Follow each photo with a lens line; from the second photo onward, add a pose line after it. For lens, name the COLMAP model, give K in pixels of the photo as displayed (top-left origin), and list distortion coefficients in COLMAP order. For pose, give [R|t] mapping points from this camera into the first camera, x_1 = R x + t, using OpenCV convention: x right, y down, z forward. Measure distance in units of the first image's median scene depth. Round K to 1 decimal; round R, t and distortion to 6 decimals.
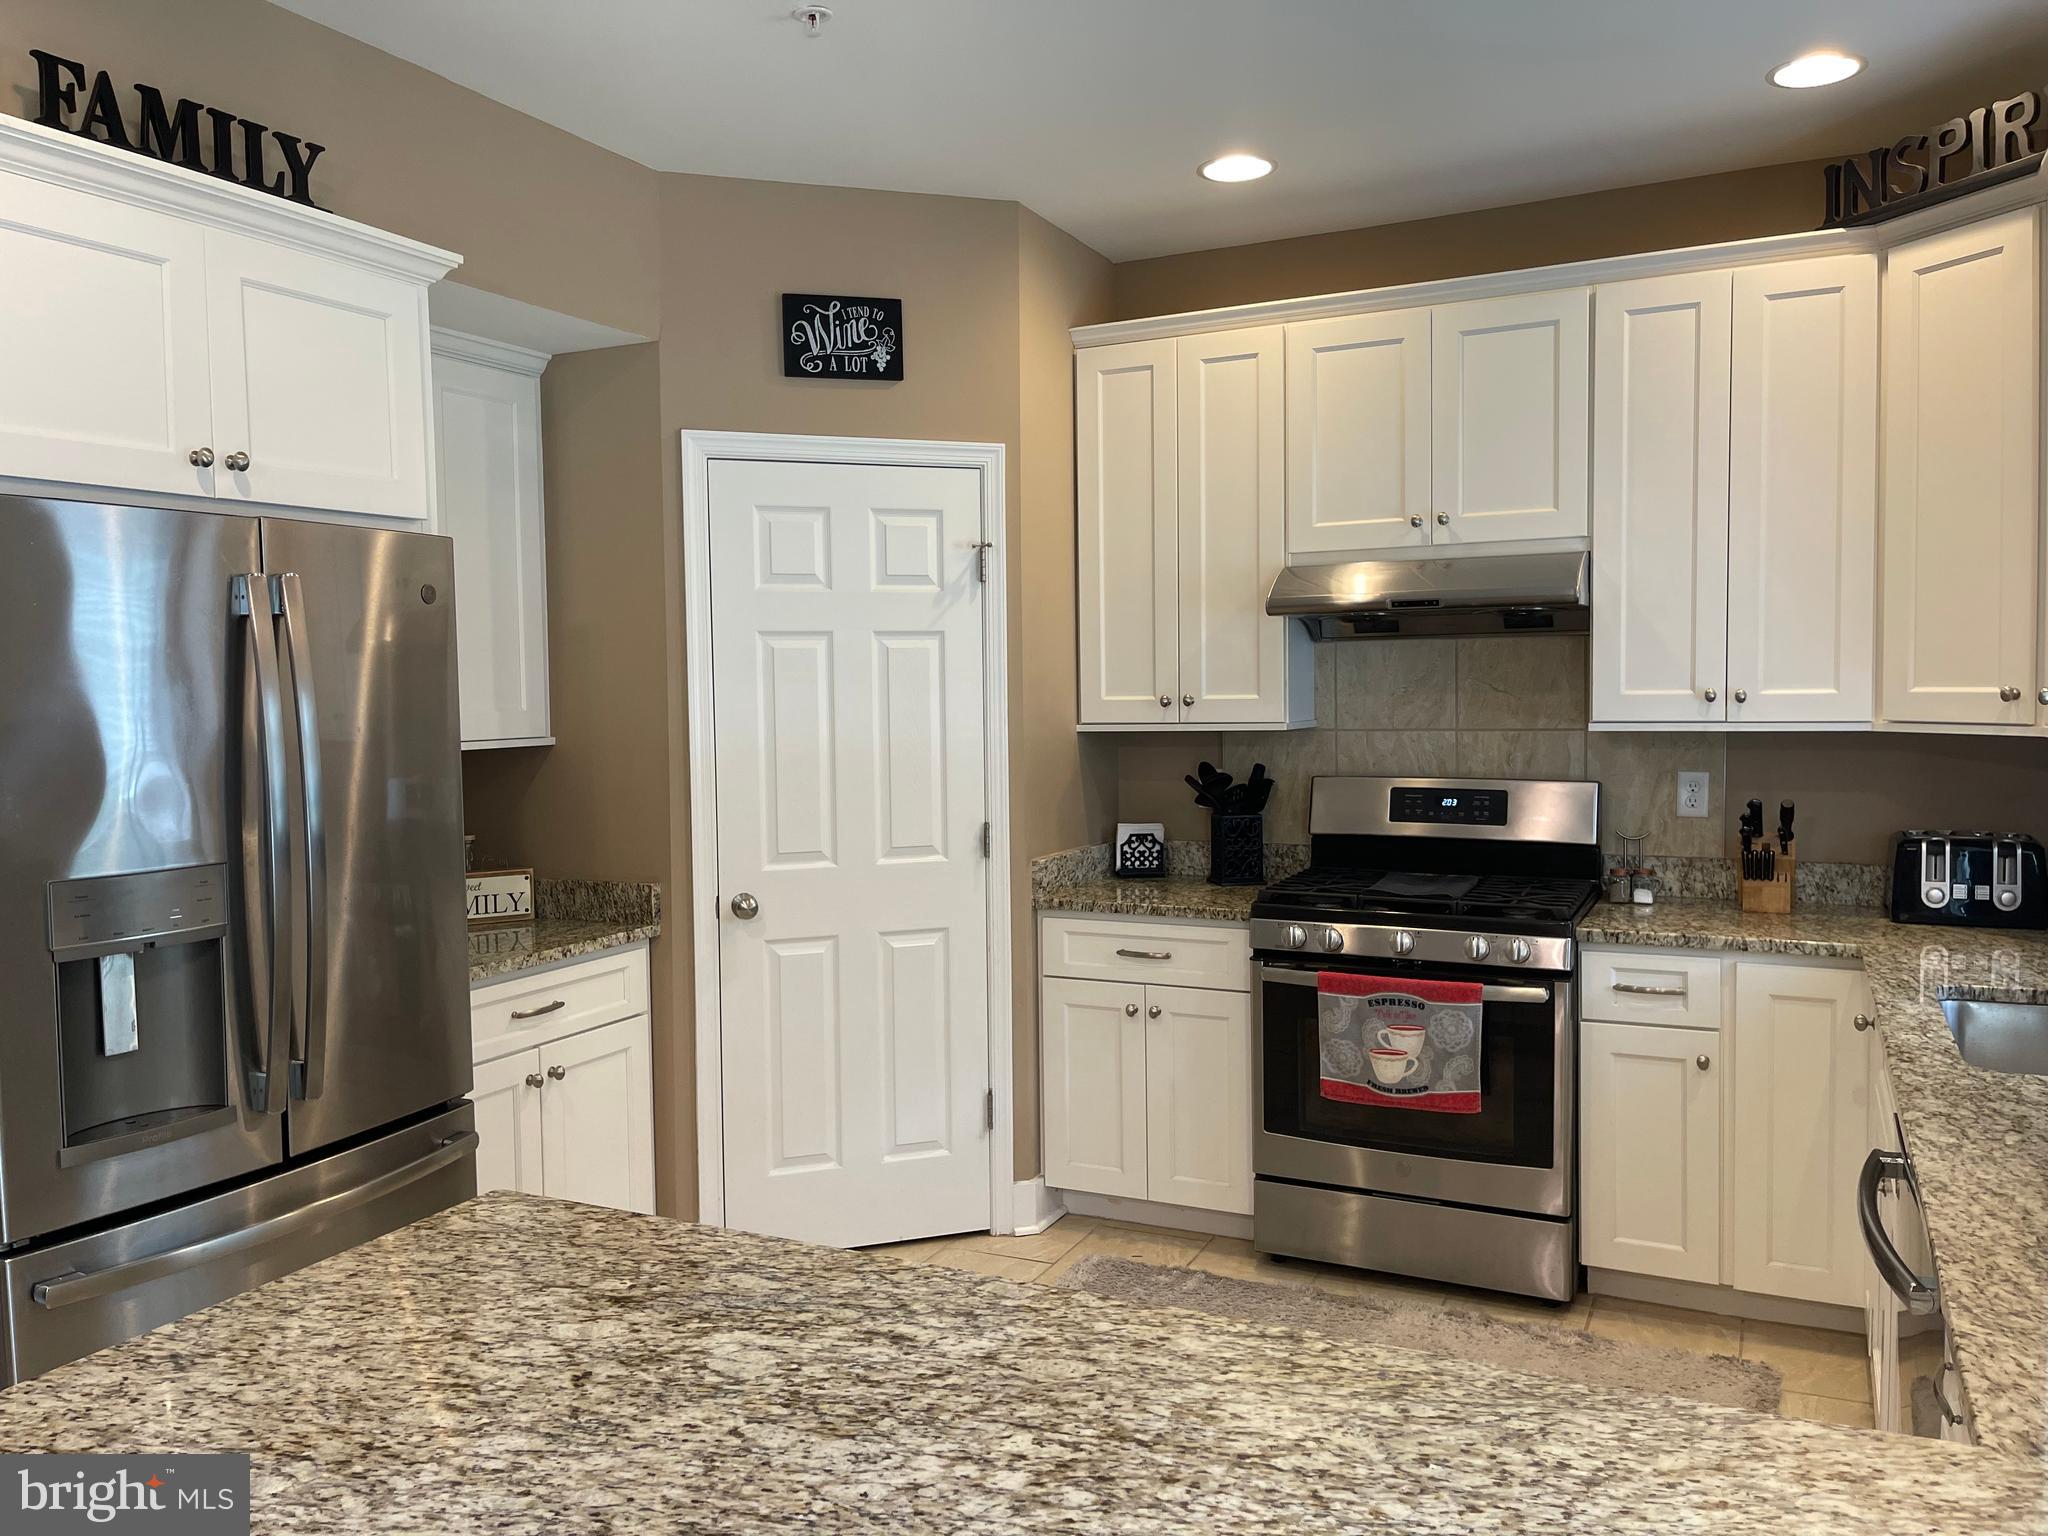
lens RADIAL K [[1555.2, 0, 1015.4], [0, 1555.2, 757.0], [0, 0, 1]] dist [0.061852, -0.089460]
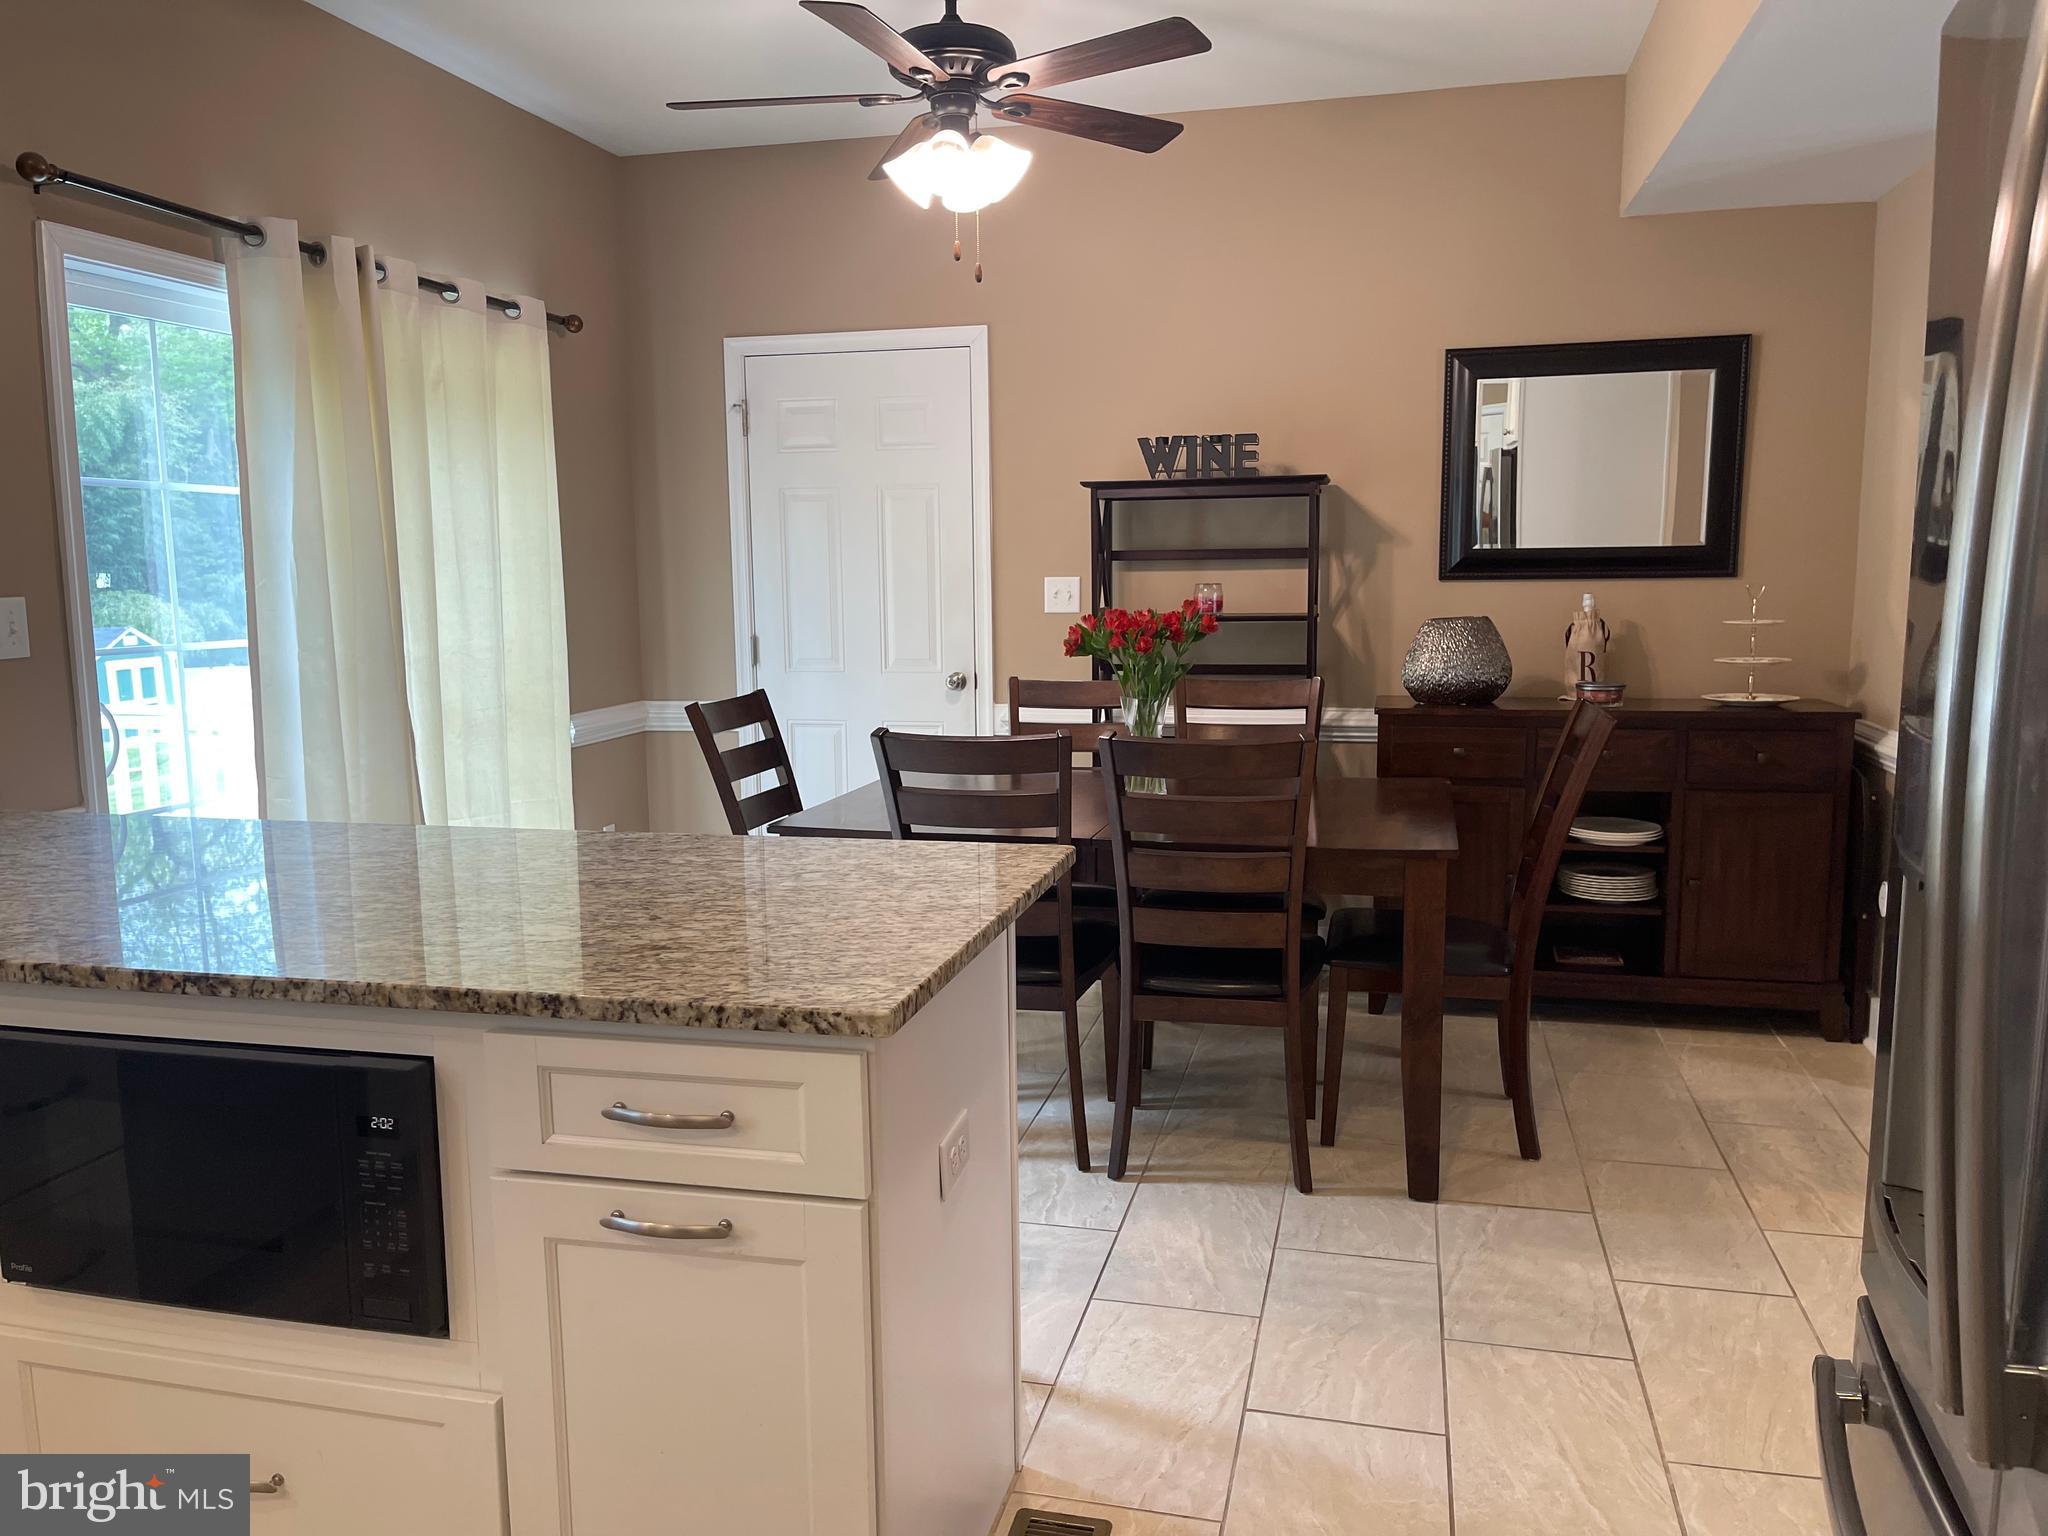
lens RADIAL K [[1555.2, 0, 1020.4], [0, 1555.2, 773.1], [0, 0, 1]] dist [0.061852, -0.089460]
pose [[-0.977268, 0.056958, -0.204215, -0.272836], [0.018440, 0.982421, 0.185766, -0.013825], [0.211206, 0.177777, -0.961138, 2.122449]]
